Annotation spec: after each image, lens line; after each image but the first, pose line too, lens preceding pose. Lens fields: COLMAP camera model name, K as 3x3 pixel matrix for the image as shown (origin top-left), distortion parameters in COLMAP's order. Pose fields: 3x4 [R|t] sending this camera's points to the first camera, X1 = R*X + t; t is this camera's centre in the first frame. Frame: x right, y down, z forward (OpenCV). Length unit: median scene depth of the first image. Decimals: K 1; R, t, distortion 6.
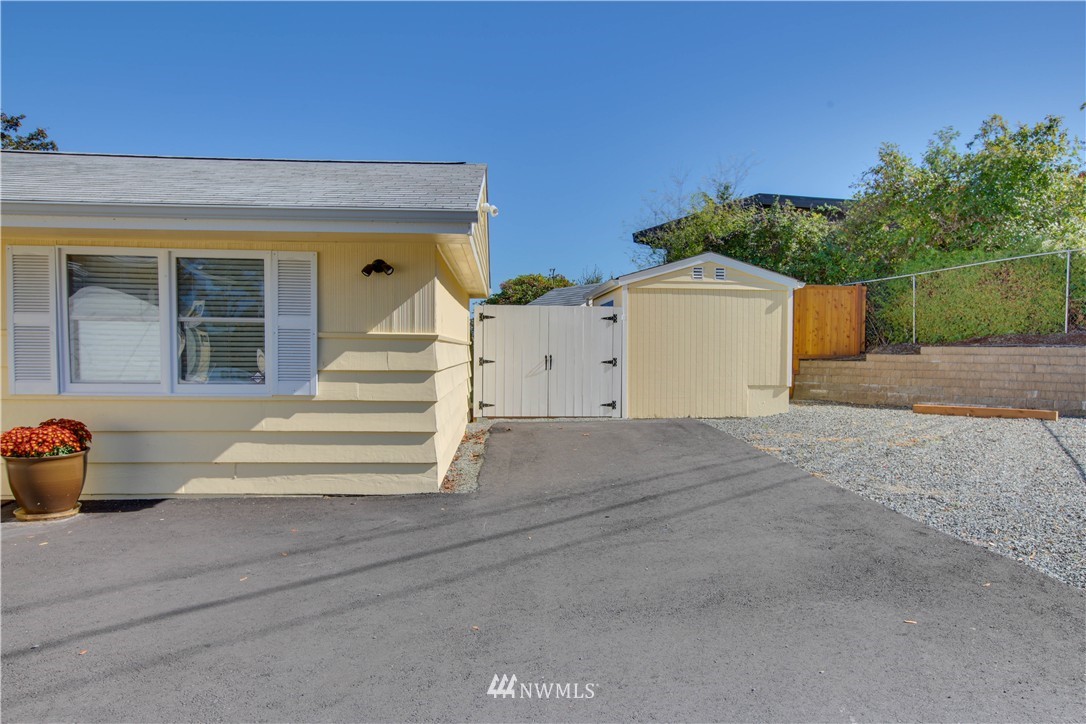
lens RADIAL K [[782.2, 0, 578.8], [0, 782.2, 399.4], [0, 0, 1]] dist [0.004964, 0.003084]
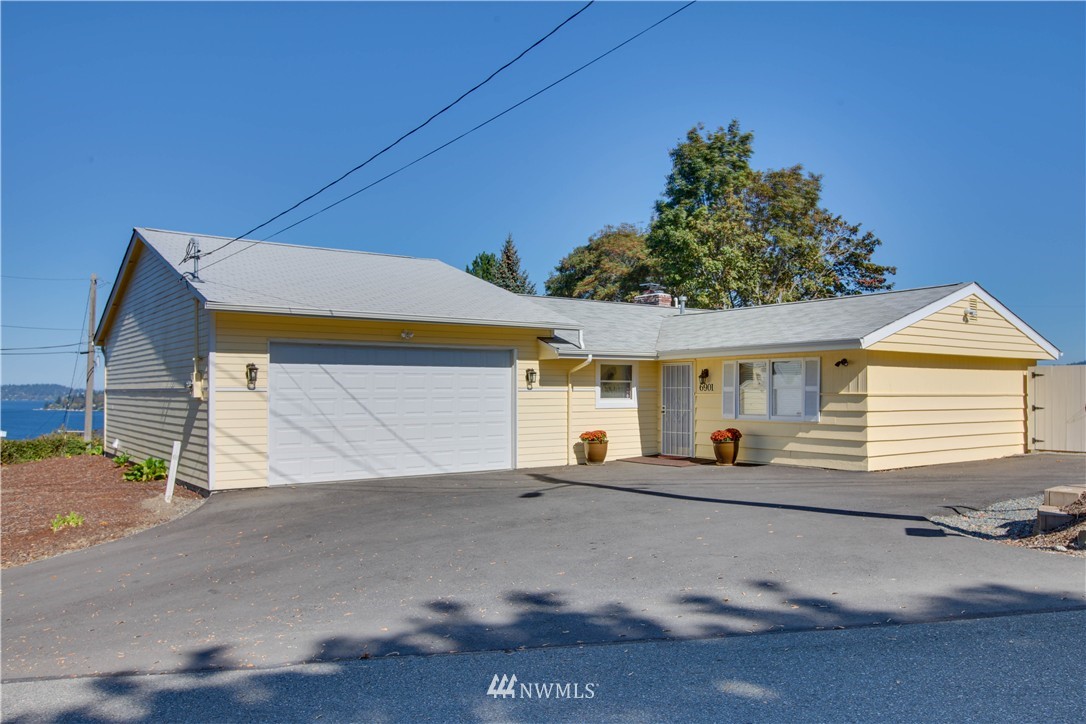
lens RADIAL K [[782.2, 0, 578.8], [0, 782.2, 399.4], [0, 0, 1]] dist [0.004964, 0.003084]
pose [[0.537400, -0.001500, -0.843326, 1.139085], [-0.048233, 0.998307, -0.032512, 0.035010], [0.841947, 0.058149, 0.536418, -0.732968]]
